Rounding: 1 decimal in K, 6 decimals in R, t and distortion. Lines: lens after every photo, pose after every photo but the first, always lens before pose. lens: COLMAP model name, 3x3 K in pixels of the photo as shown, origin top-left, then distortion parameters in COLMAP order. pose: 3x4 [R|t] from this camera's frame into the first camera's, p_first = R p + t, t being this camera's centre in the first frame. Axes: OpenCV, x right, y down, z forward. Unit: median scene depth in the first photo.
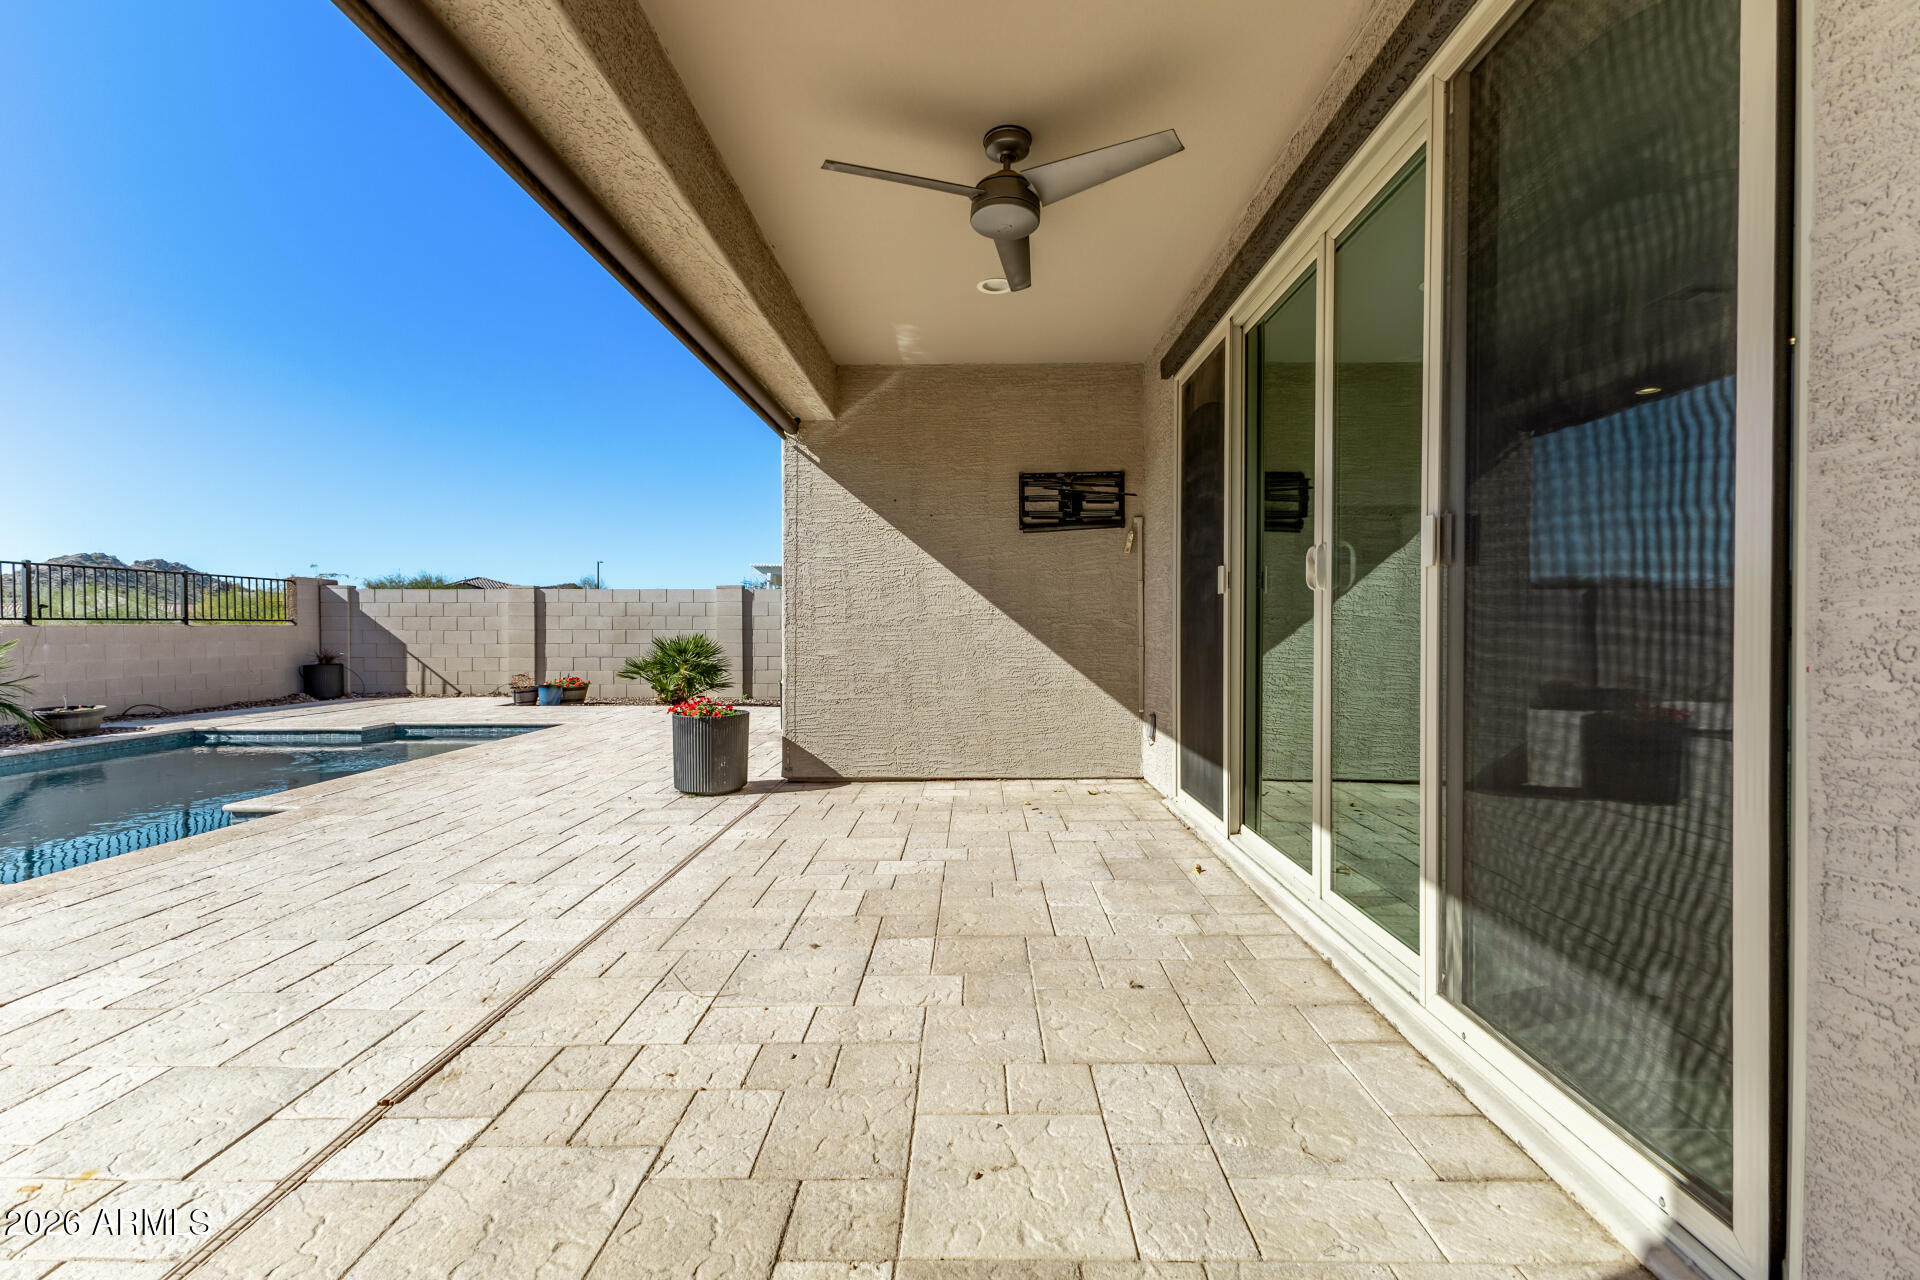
lens RADIAL K [[824.2, 0, 963.3], [0, 824.2, 634.5], [0, 0, 1]] dist [0.010166, -0.001367]
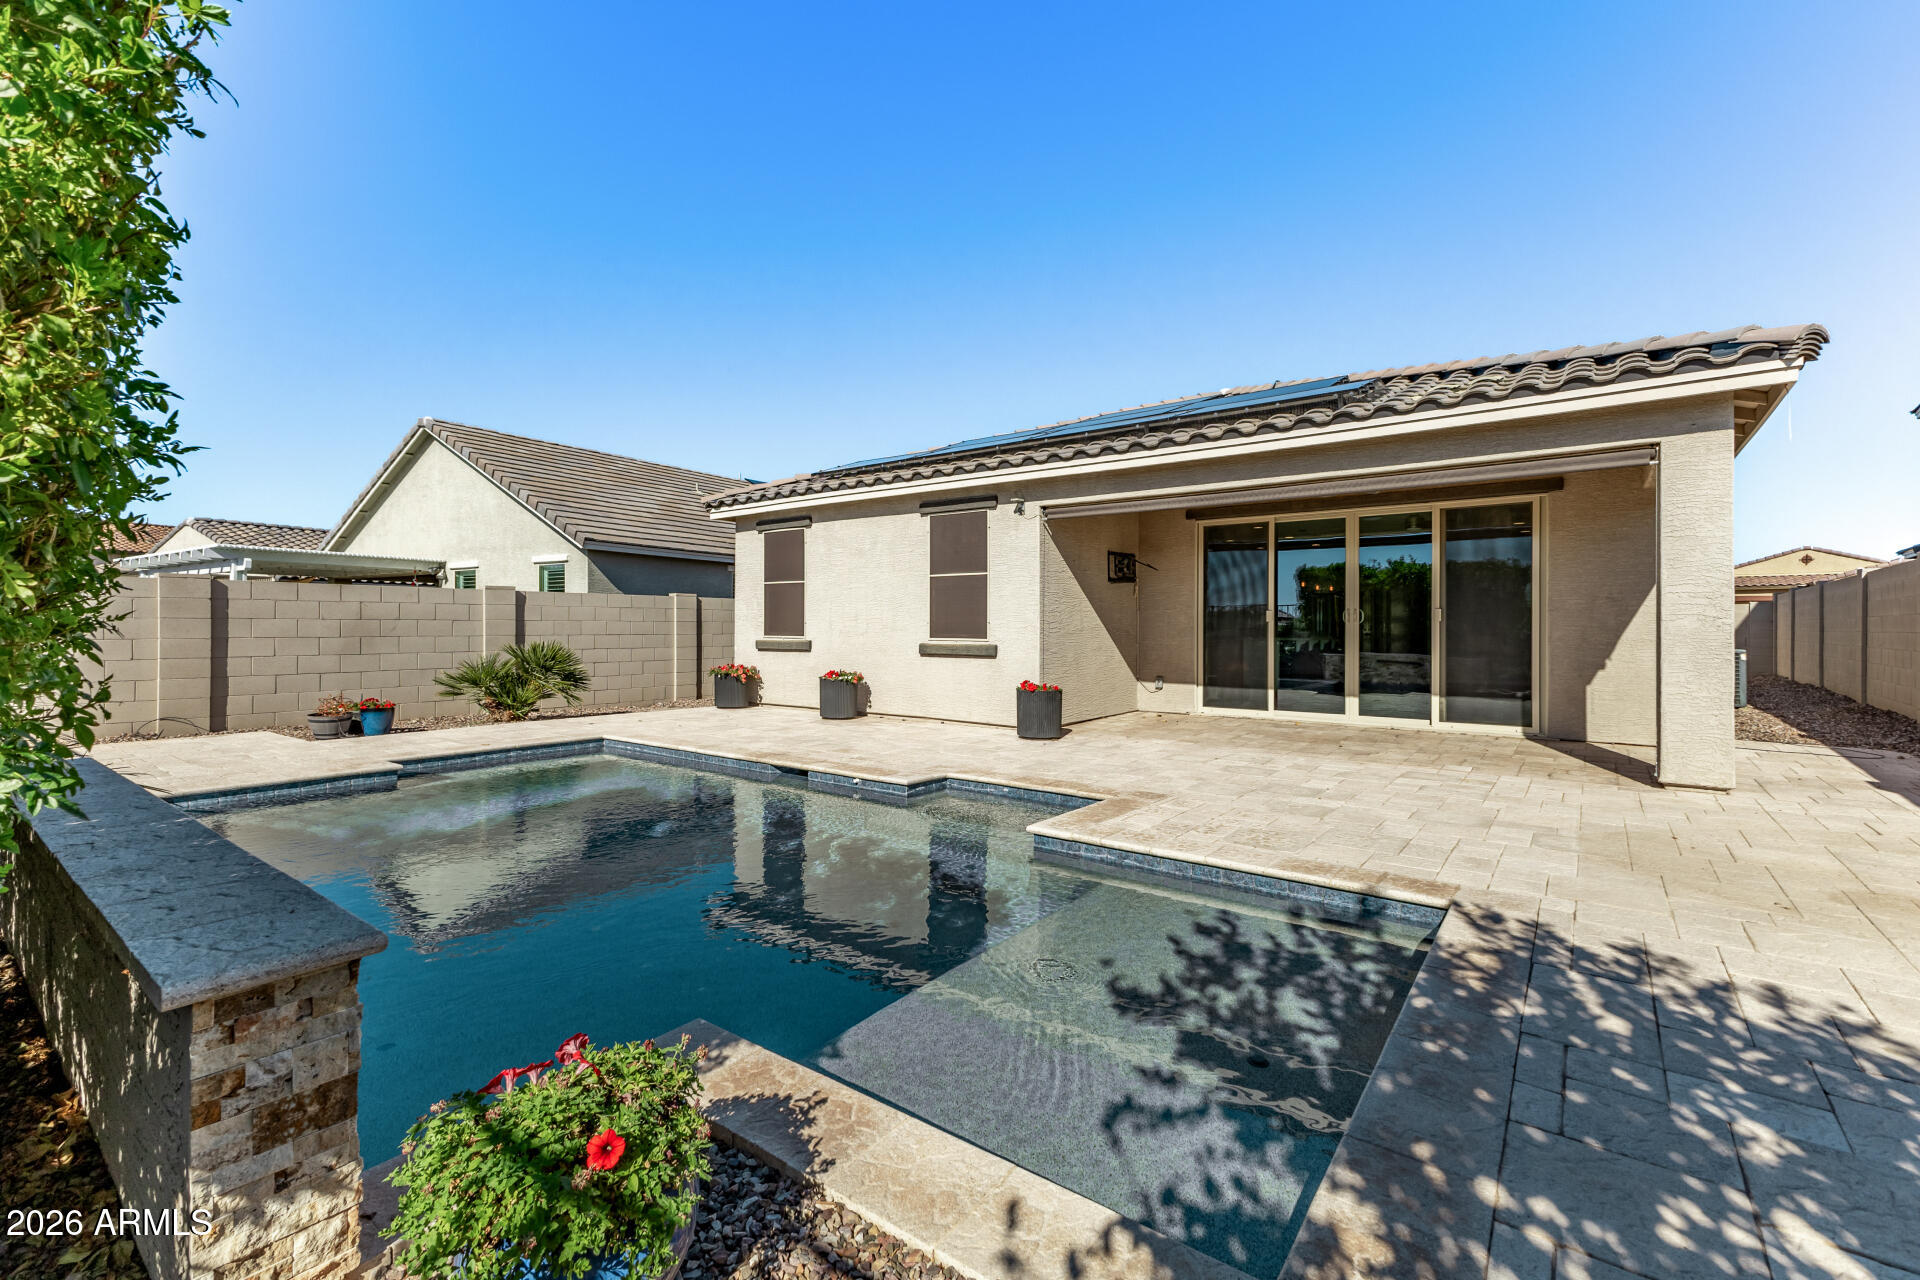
lens RADIAL K [[824.2, 0, 959.0], [0, 824.2, 631.1], [0, 0, 1]] dist [0.010166, -0.001367]
pose [[0.591440, -0.002592, 0.806345, -2.796272], [0.006288, 0.999979, -0.001398, -0.026393], [-0.806325, 0.005898, 0.591444, 0.307804]]
